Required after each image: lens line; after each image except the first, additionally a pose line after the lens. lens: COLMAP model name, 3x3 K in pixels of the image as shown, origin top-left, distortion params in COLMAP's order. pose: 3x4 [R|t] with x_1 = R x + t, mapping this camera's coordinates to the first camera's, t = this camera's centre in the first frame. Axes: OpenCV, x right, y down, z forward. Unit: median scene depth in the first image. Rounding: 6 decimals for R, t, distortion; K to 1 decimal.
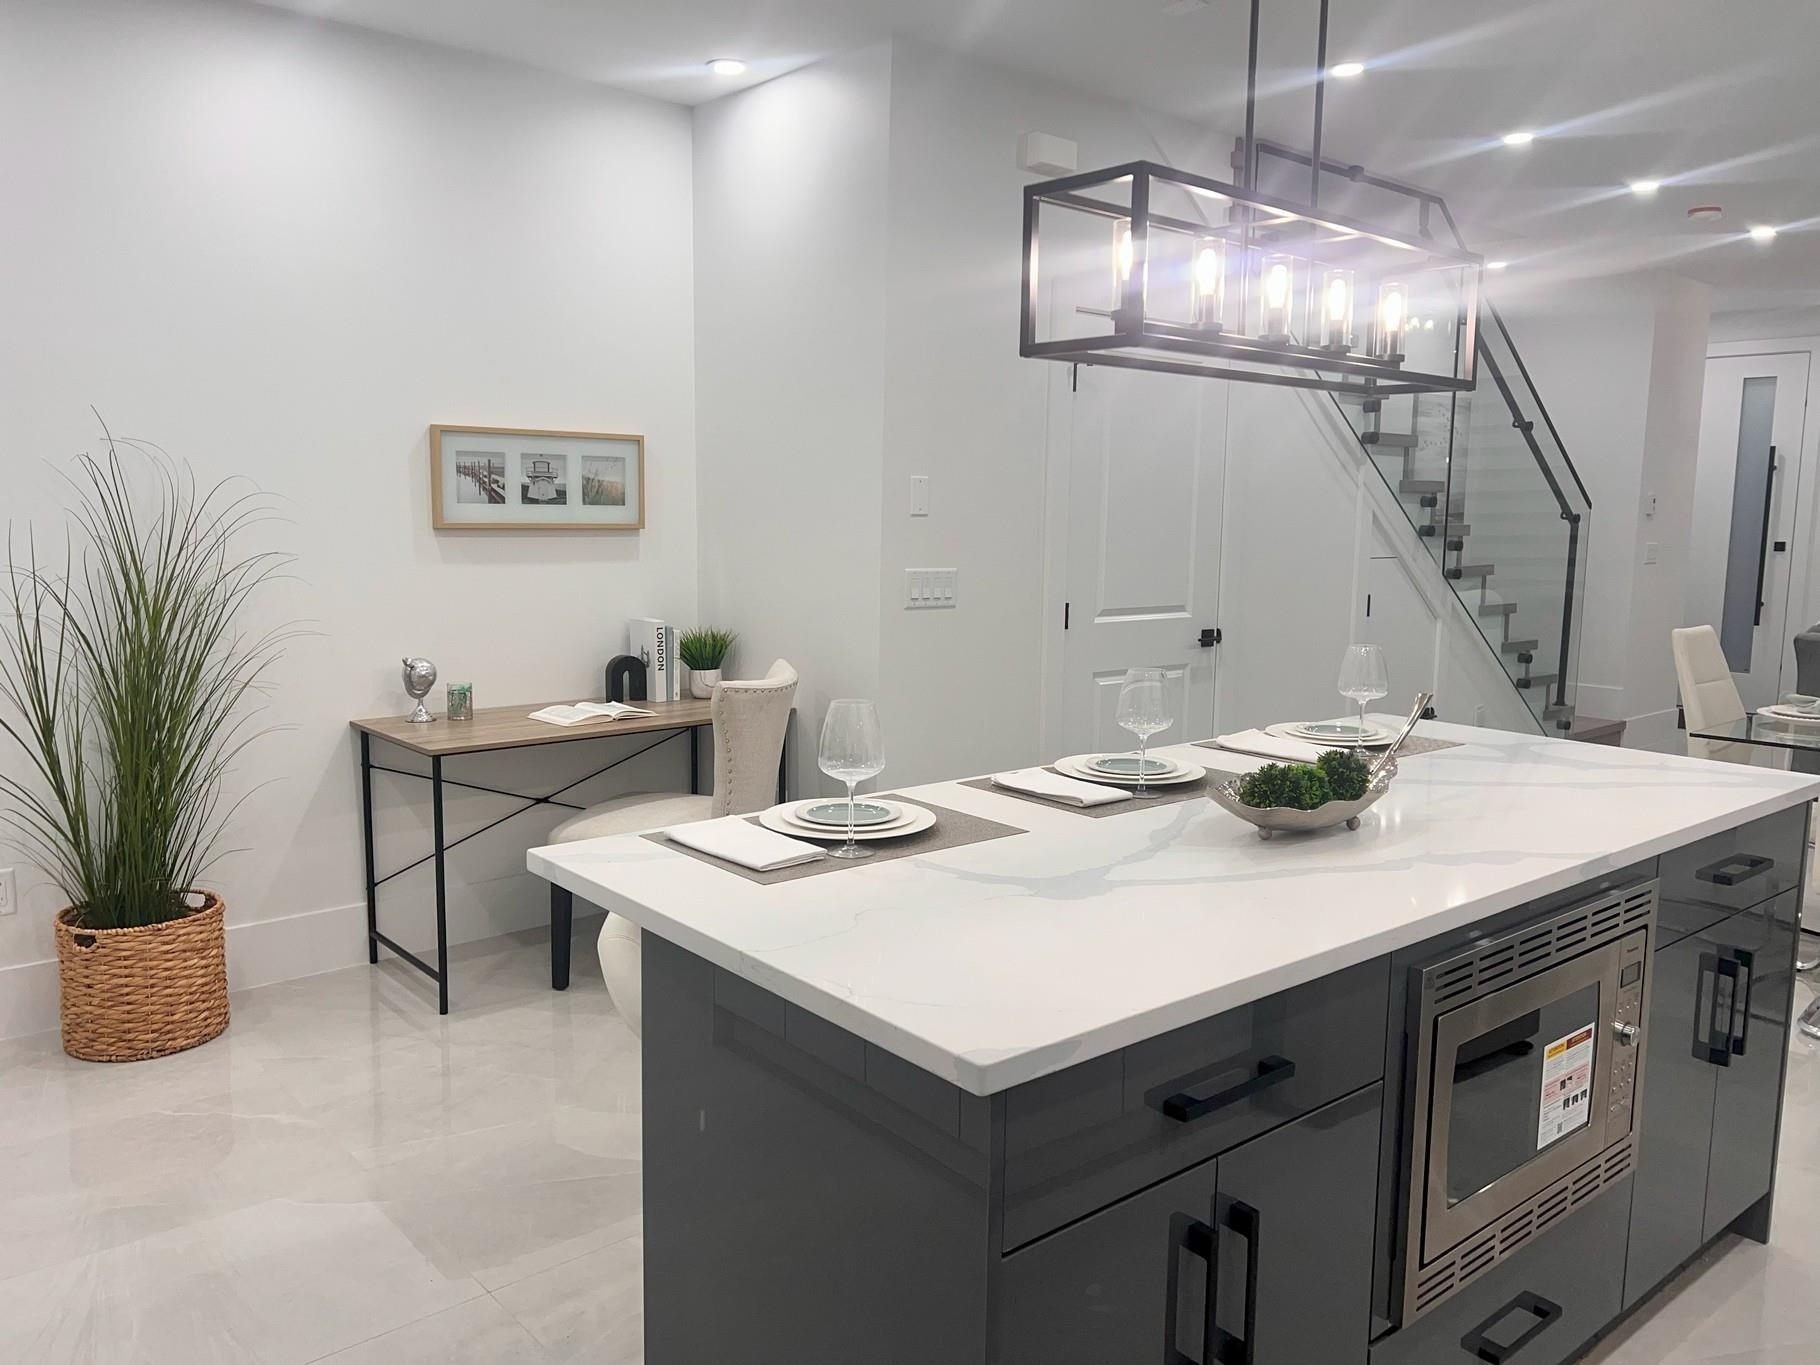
lens RADIAL K [[1349.5, 0, 909.4], [0, 1349.5, 681.5], [0, 0, 1]] dist [0.067043, -0.073776]
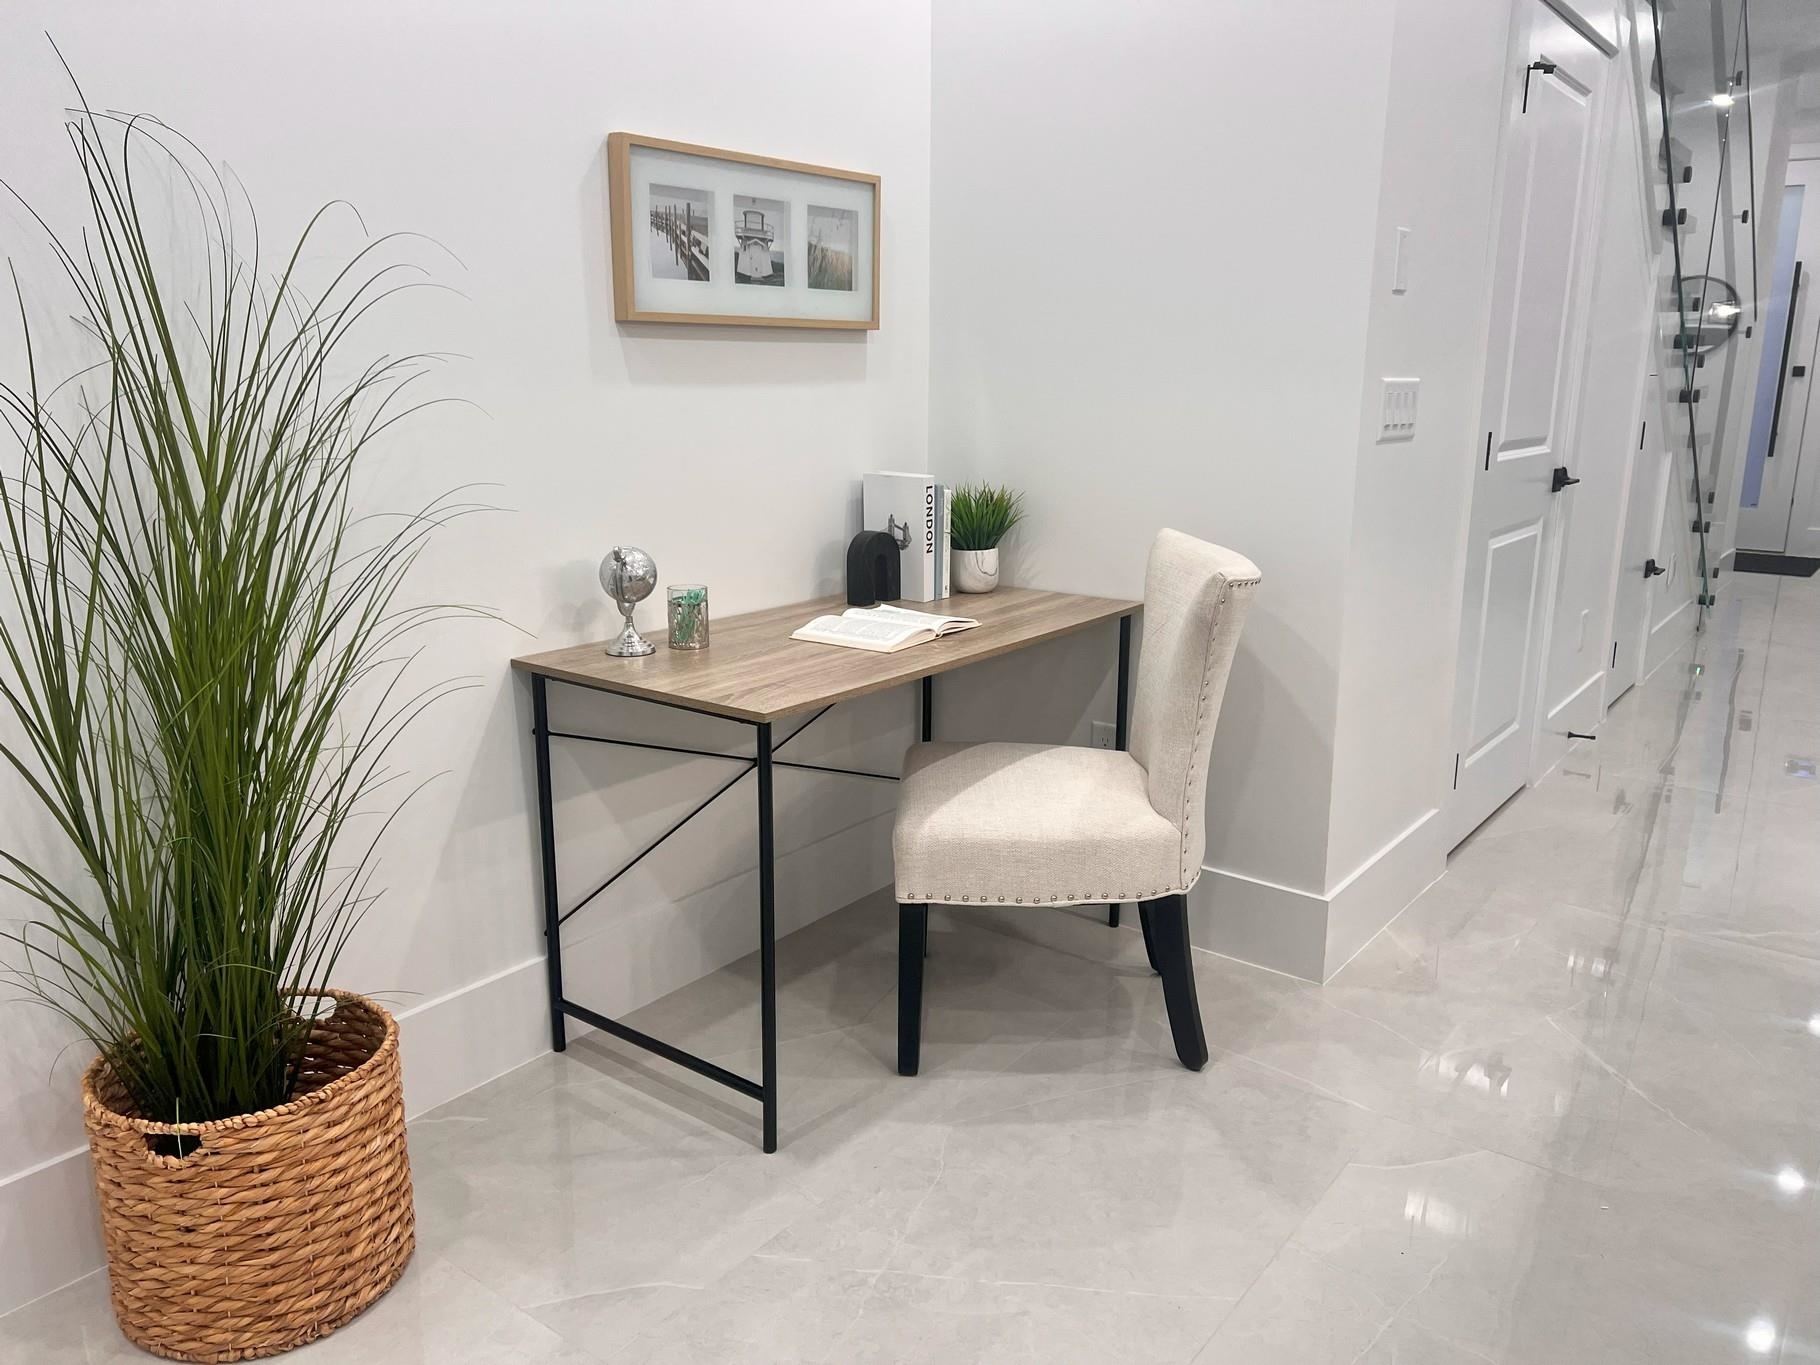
lens RADIAL K [[1349.5, 0, 909.1], [0, 1349.5, 686.8], [0, 0, 1]] dist [0.067043, -0.073776]
pose [[0.981450, -0.053678, 0.184052, -0.343008], [0.033688, 0.993353, 0.110069, -0.016809], [-0.188737, -0.101827, 0.976734, 0.391381]]
